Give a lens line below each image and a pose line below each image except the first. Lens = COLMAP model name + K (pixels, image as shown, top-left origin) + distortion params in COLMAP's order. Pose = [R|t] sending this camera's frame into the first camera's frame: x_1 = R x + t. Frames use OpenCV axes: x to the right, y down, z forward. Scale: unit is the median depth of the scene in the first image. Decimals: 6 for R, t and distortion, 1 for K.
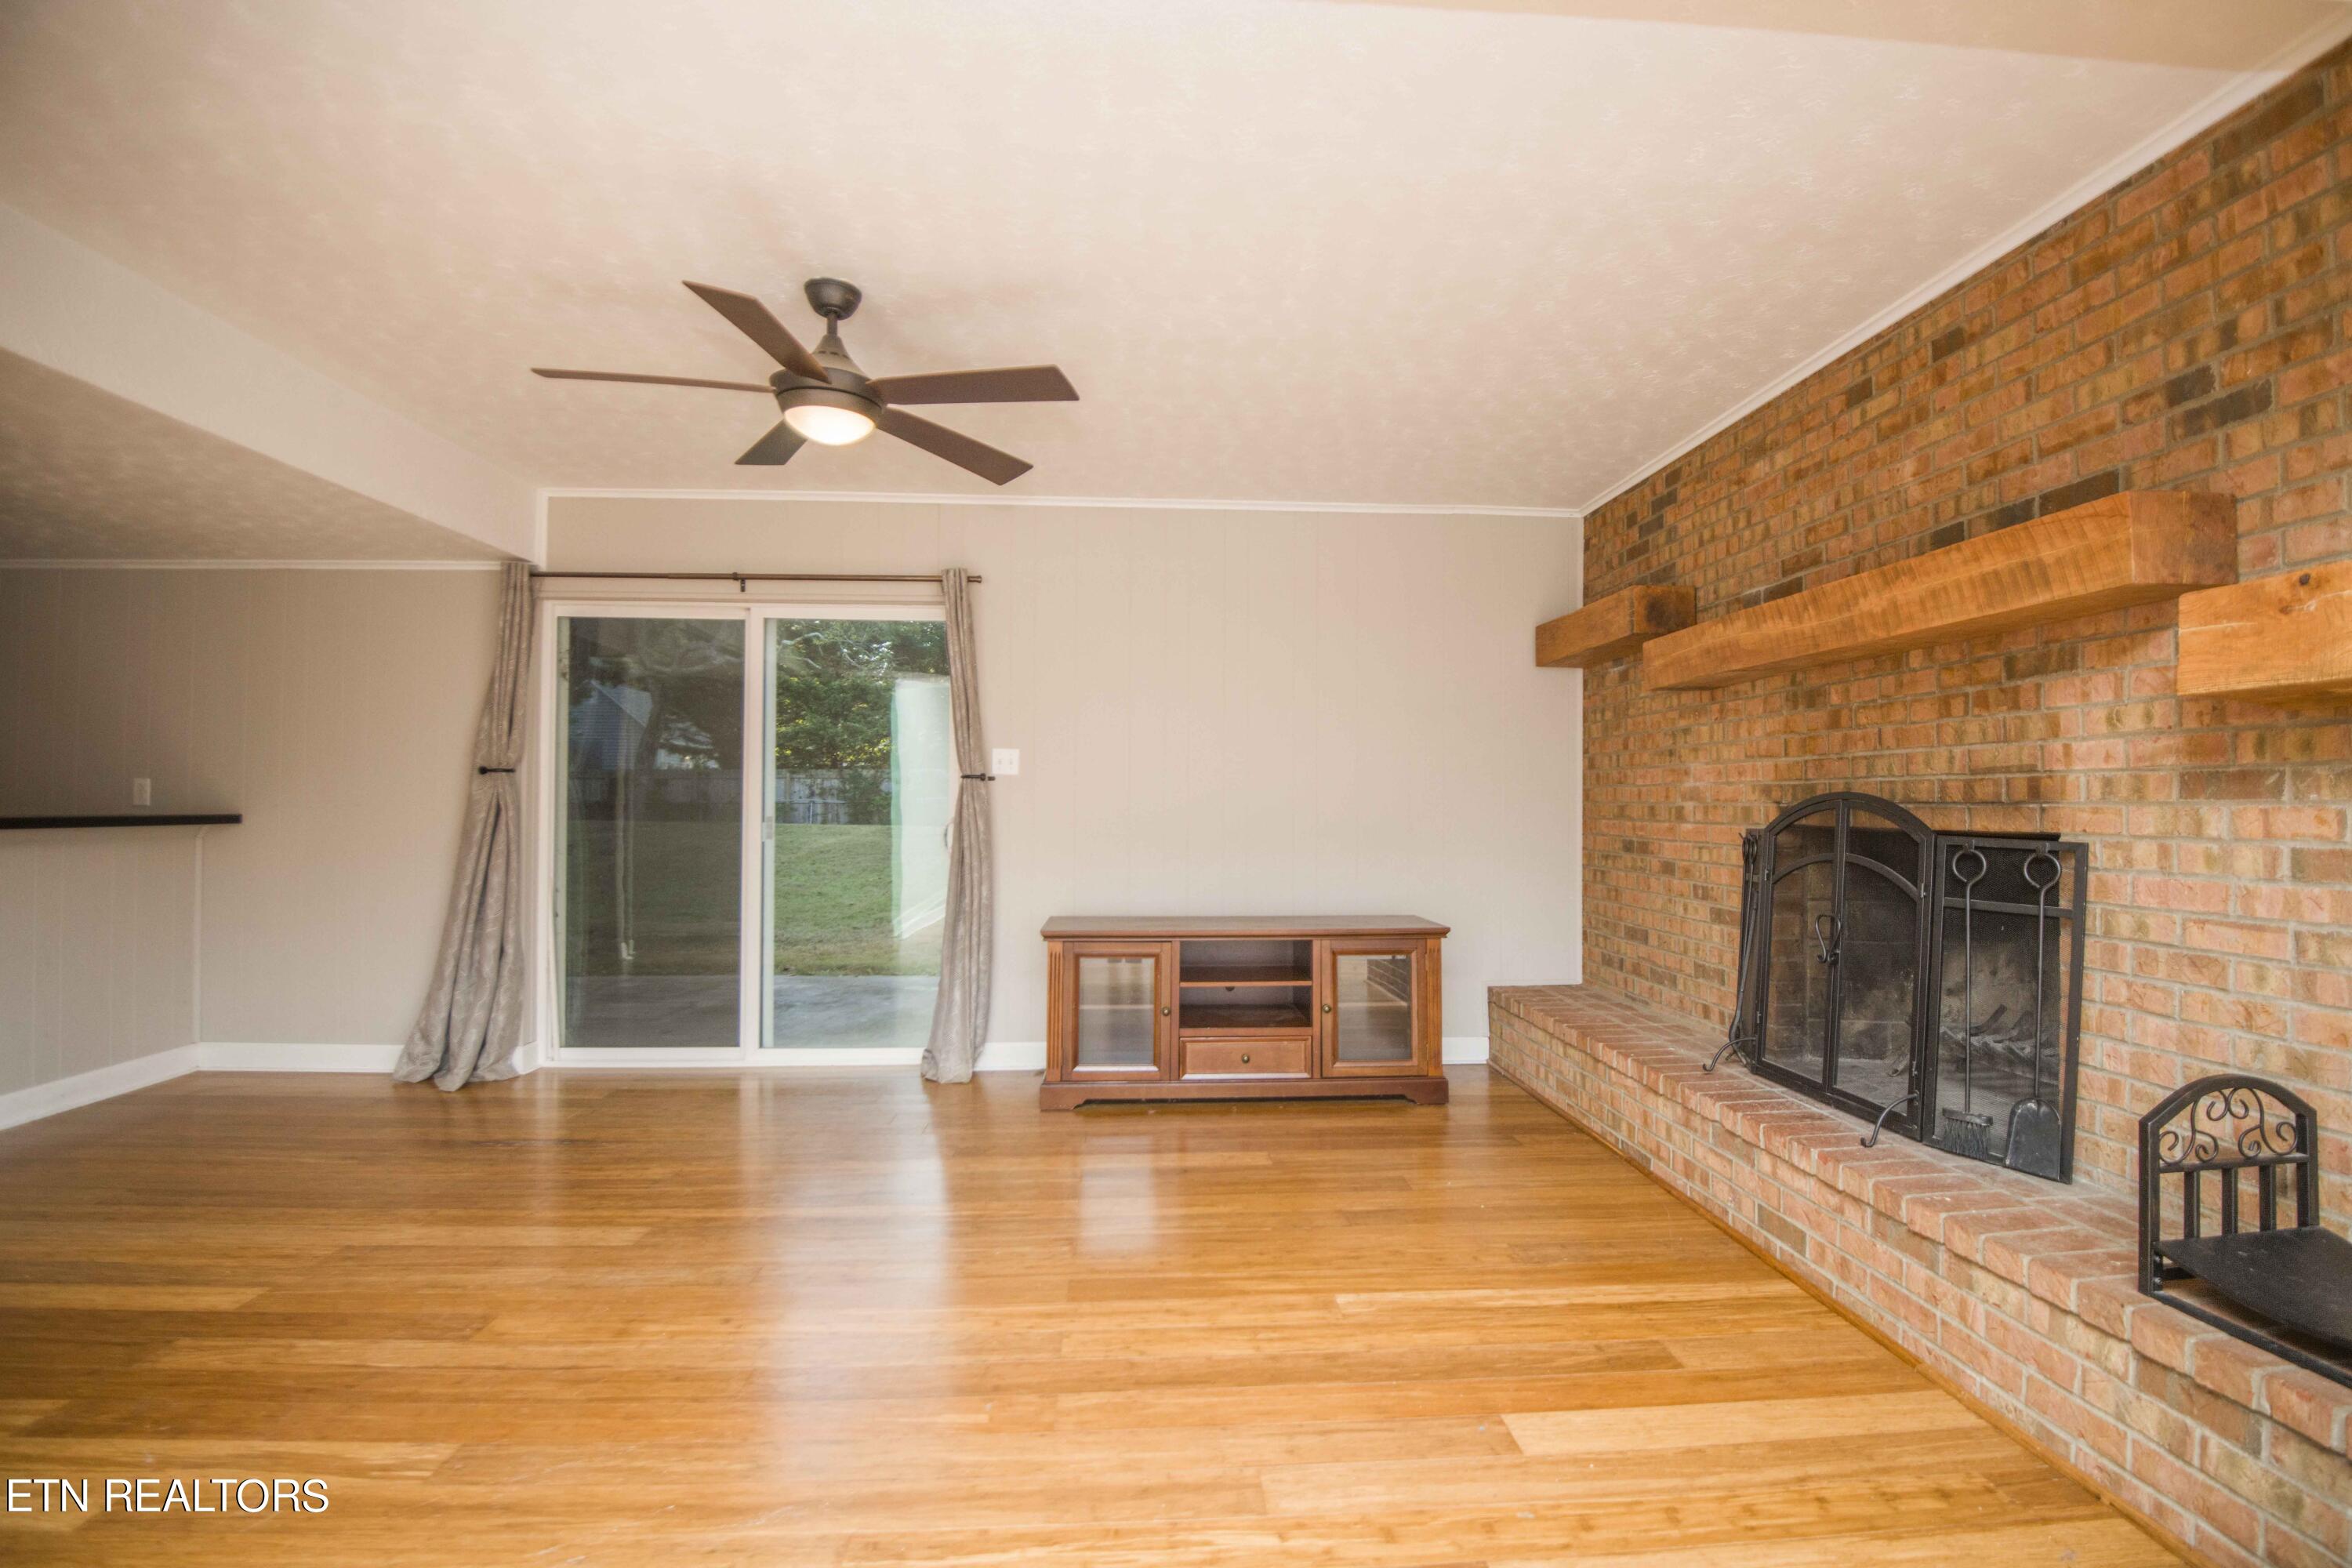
lens RADIAL K [[1078.0, 0, 1193.8], [0, 1078.0, 781.2], [0, 0, 1]] dist [-0.012100, -0.014775]
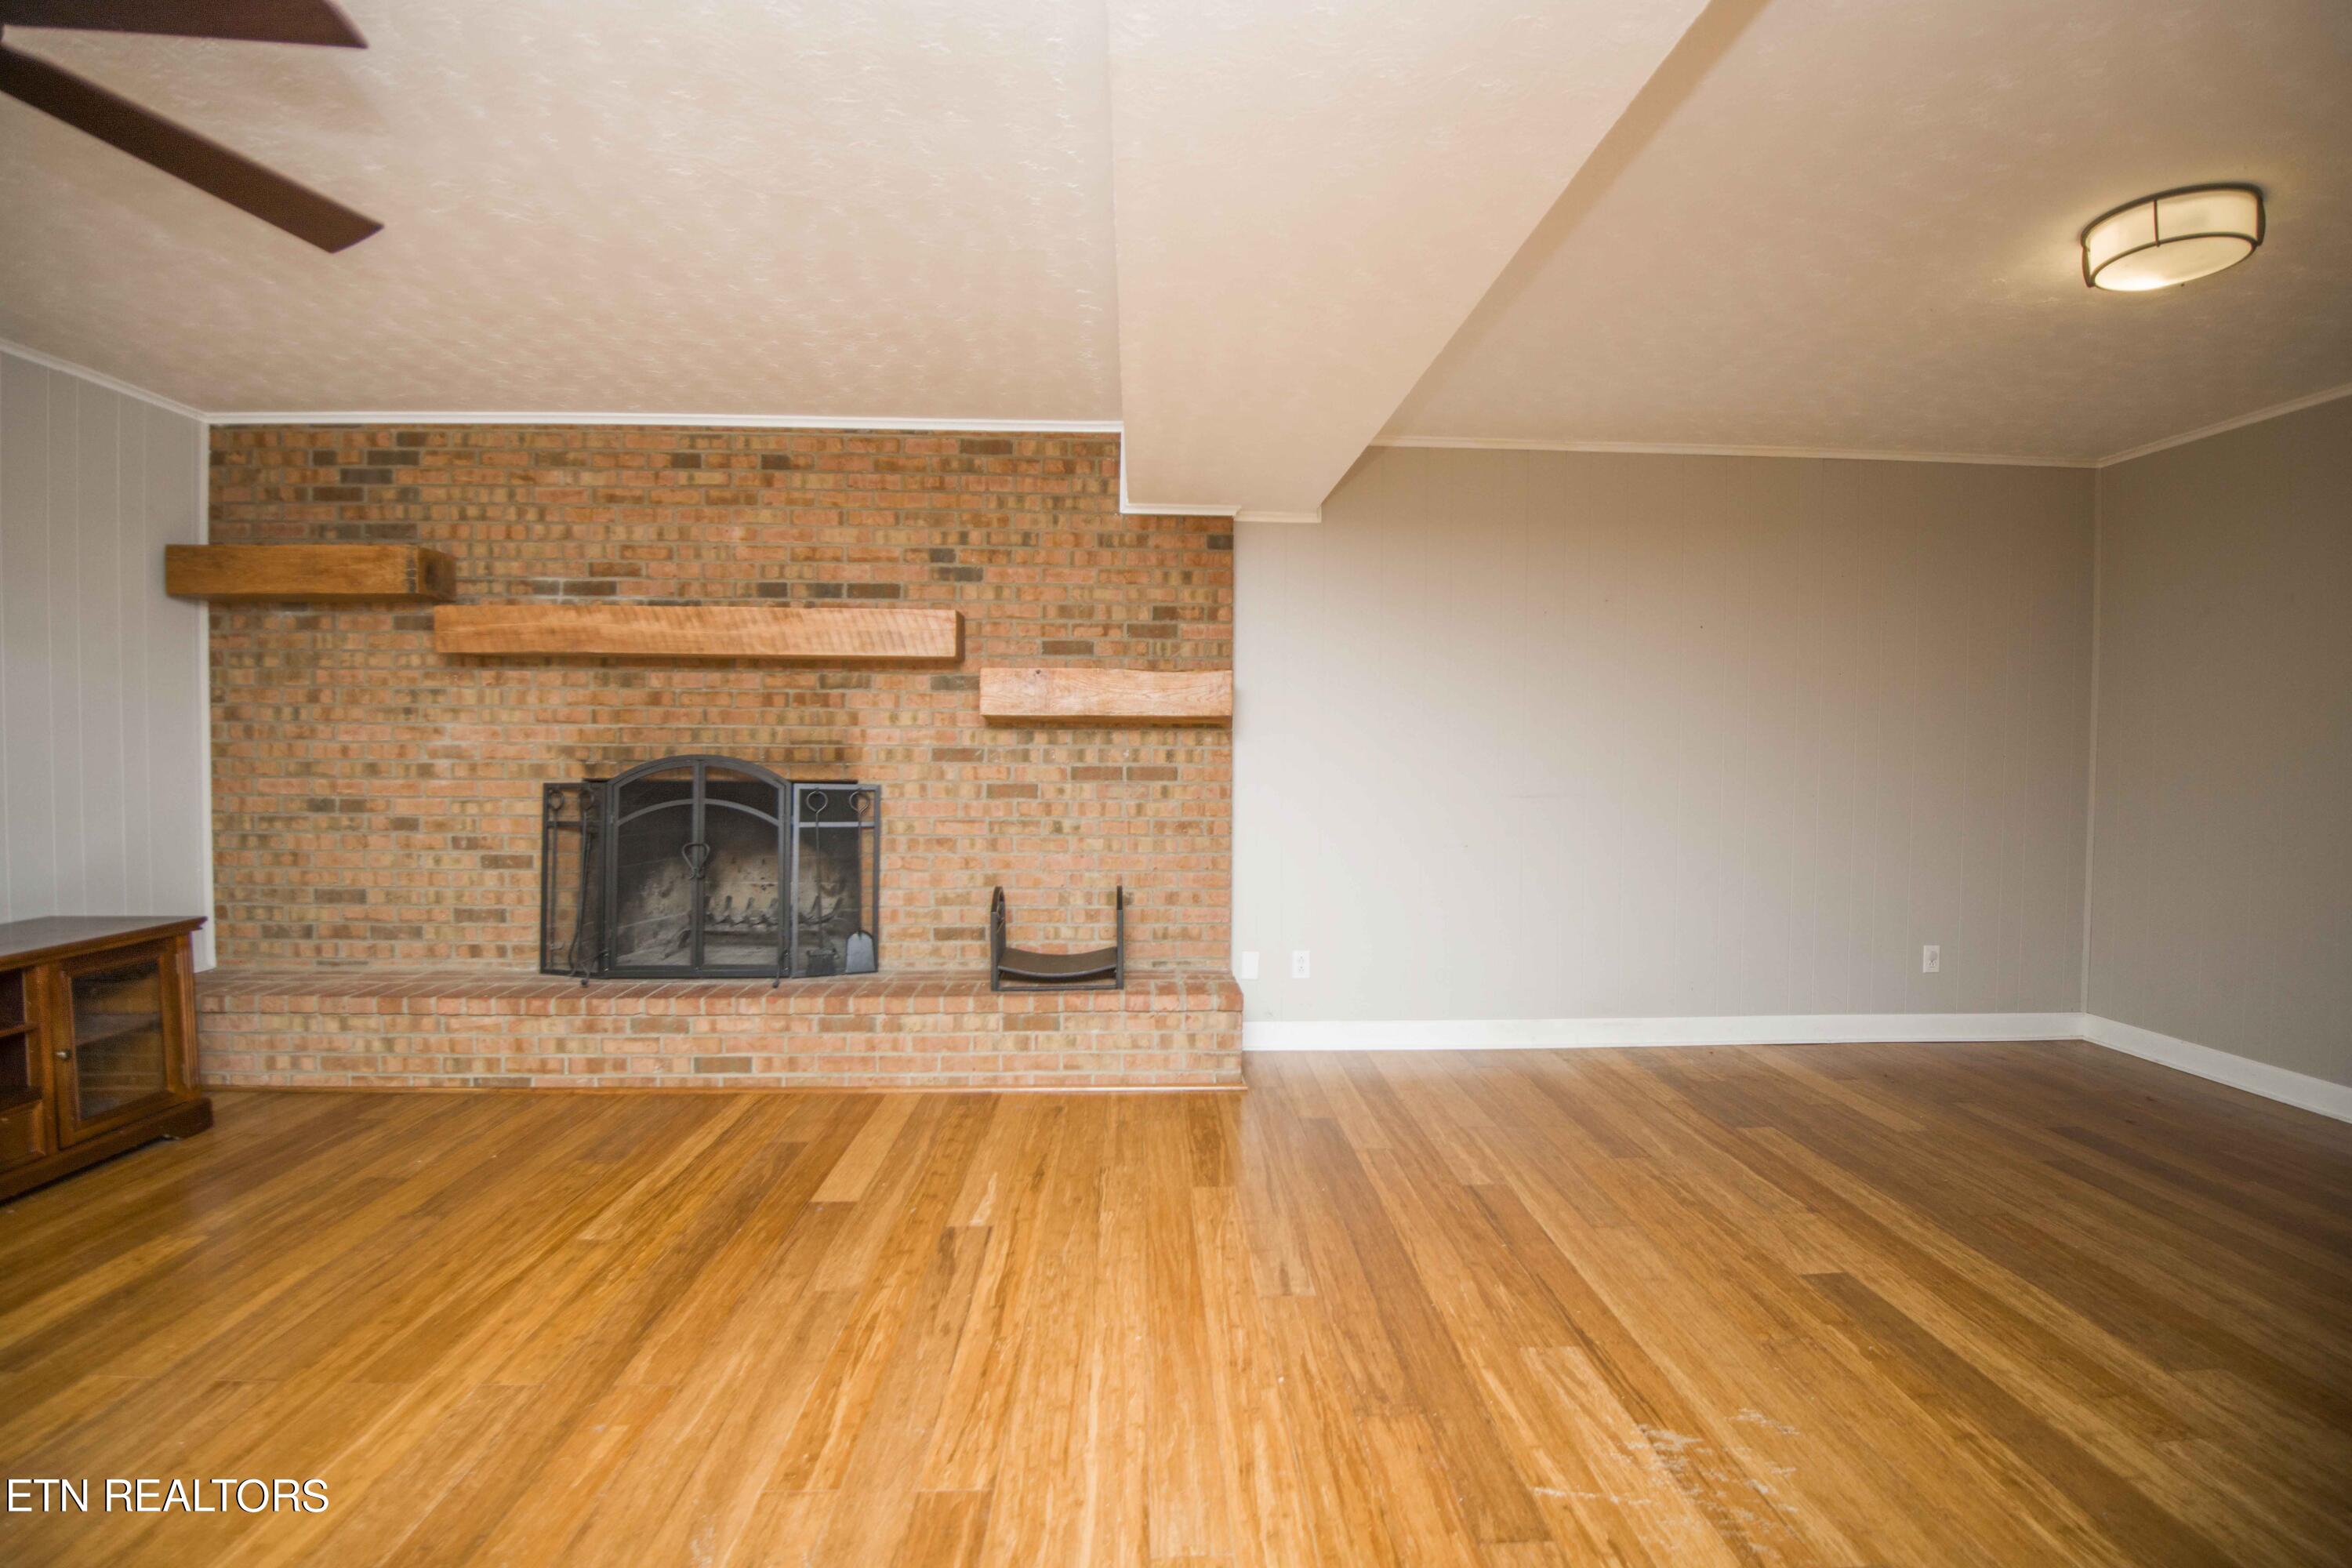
lens RADIAL K [[1078.0, 0, 1188.4], [0, 1078.0, 777.8], [0, 0, 1]] dist [-0.012100, -0.014775]
pose [[0.015813, -0.034090, 0.999294, -0.866042], [-0.026901, 0.999042, 0.034507, -0.027878], [-0.999513, -0.027428, 0.014881, 0.378499]]
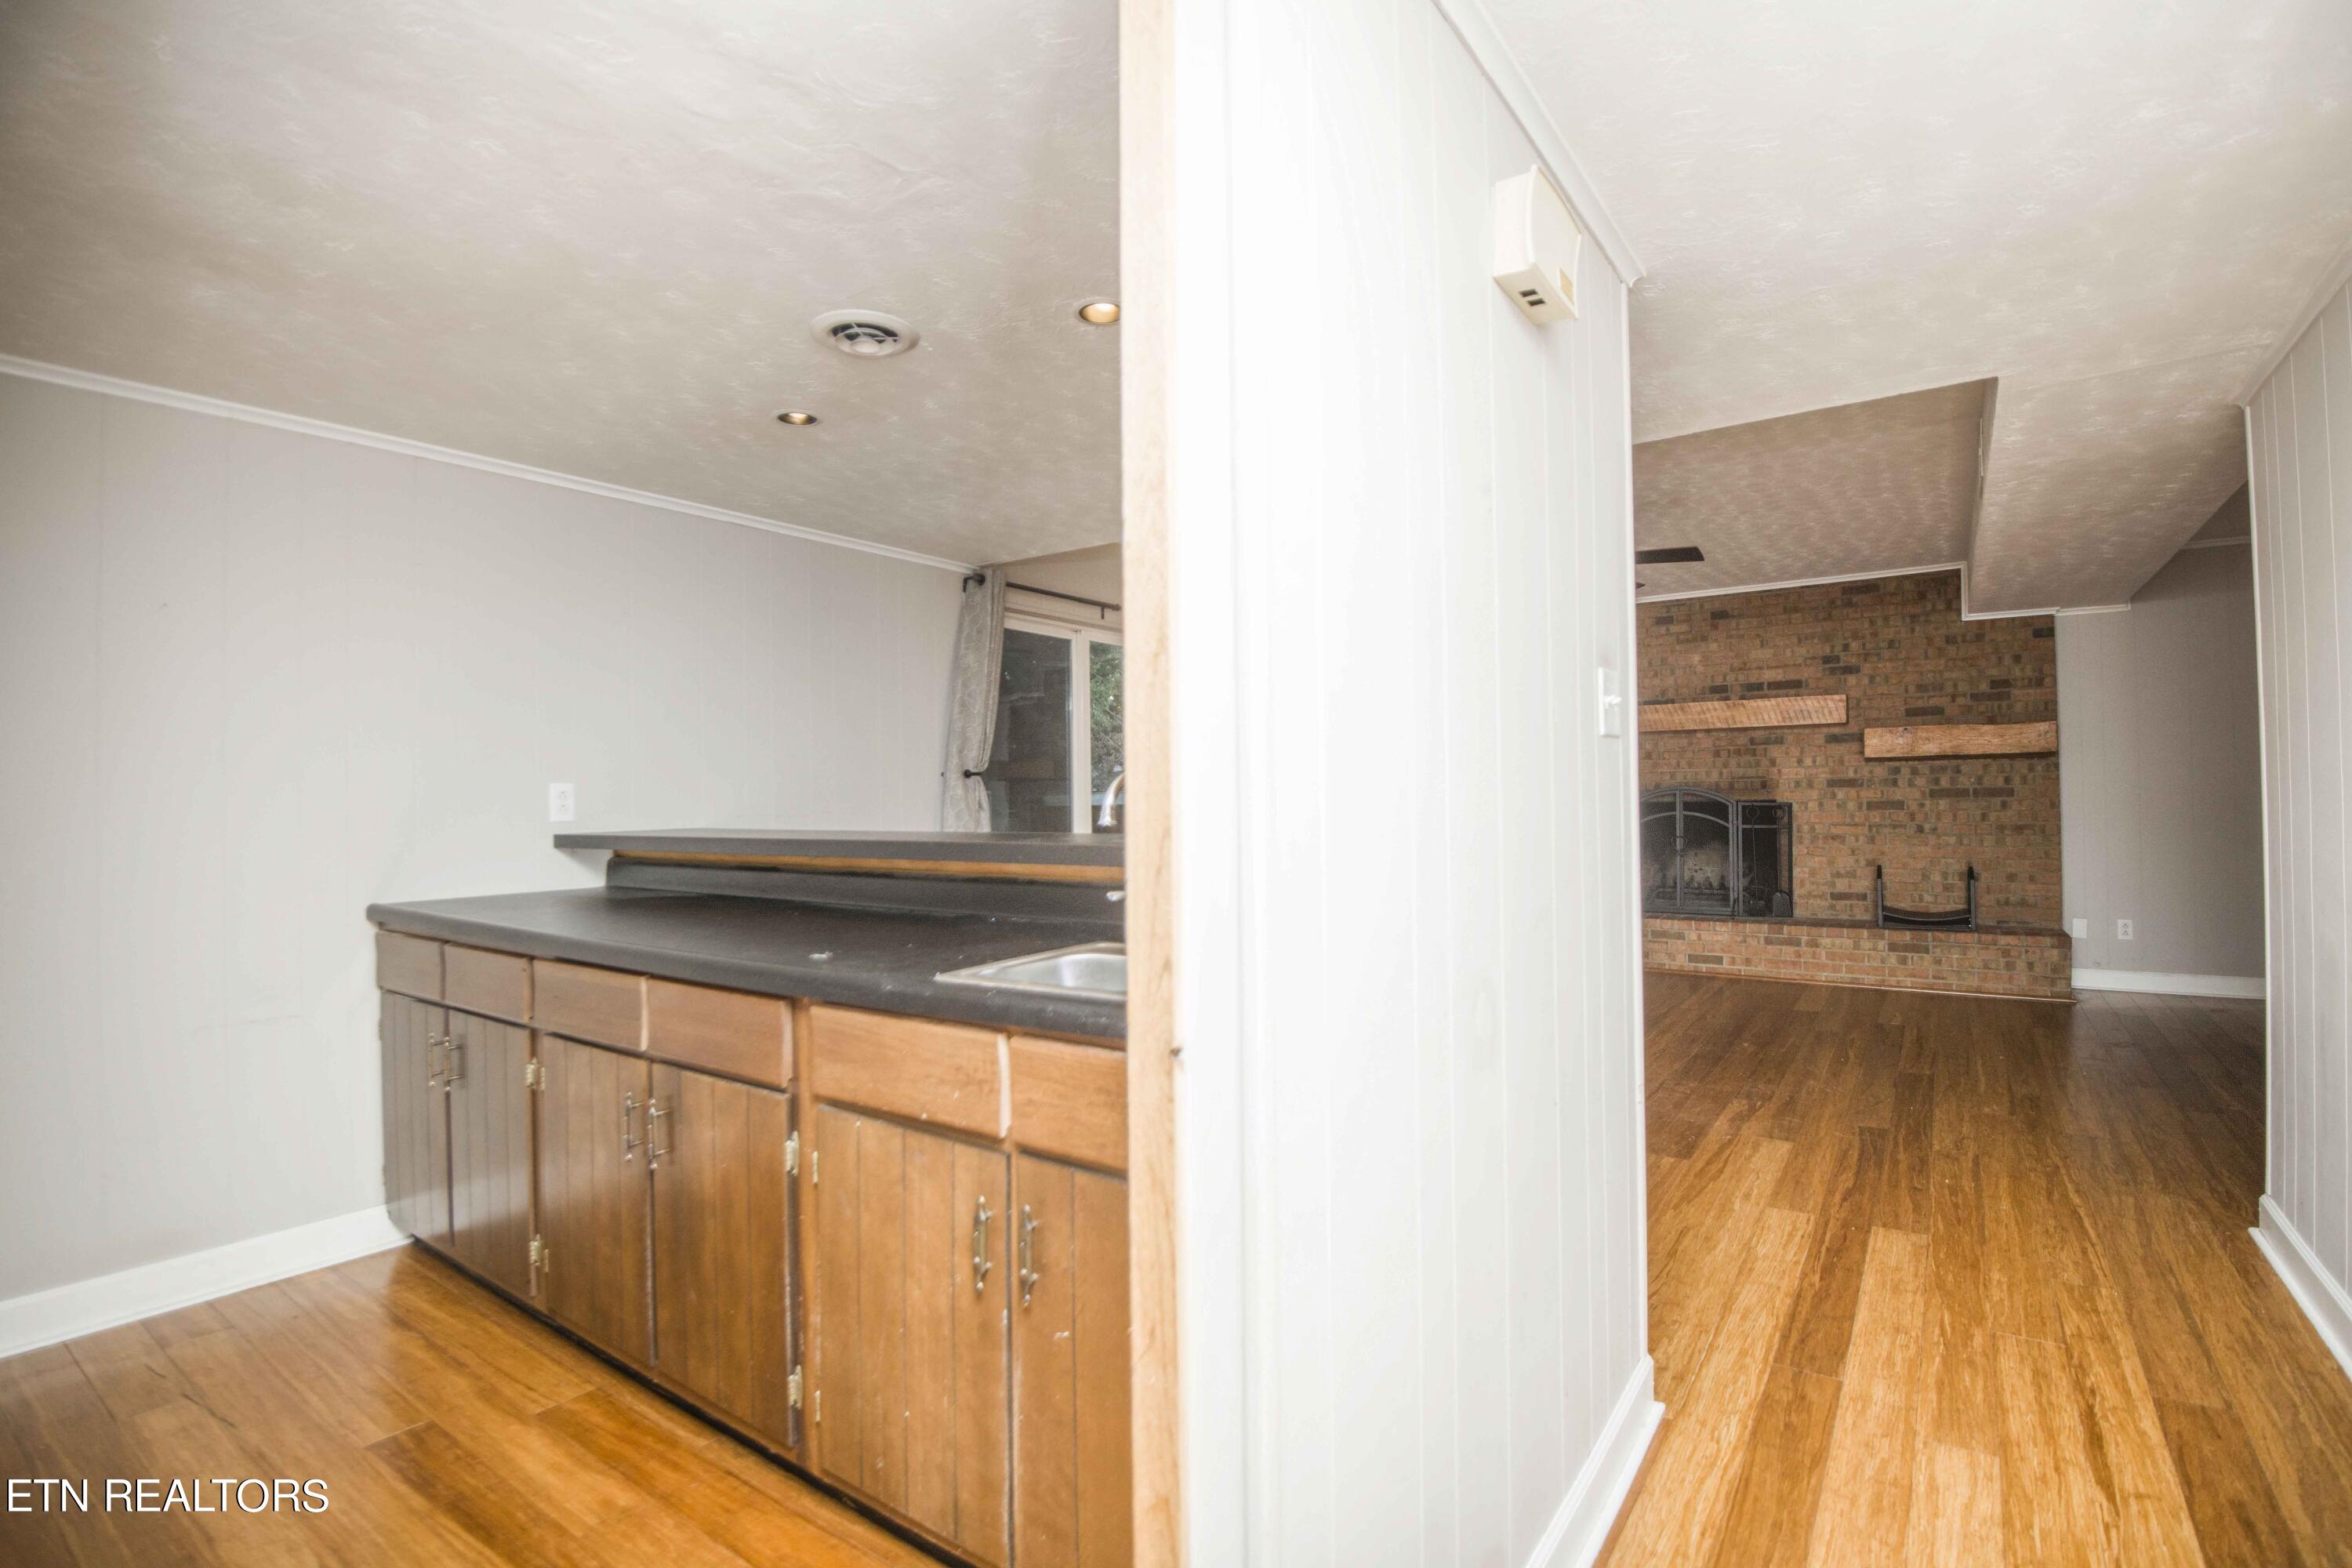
lens RADIAL K [[1078.0, 0, 1202.8], [0, 1078.0, 785.4], [0, 0, 1]] dist [-0.012100, -0.014775]
pose [[0.619187, -0.004522, 0.785231, -2.211542], [0.001472, 0.999988, 0.004598, -0.005844], [-0.785242, -0.001691, 0.619186, 0.369503]]
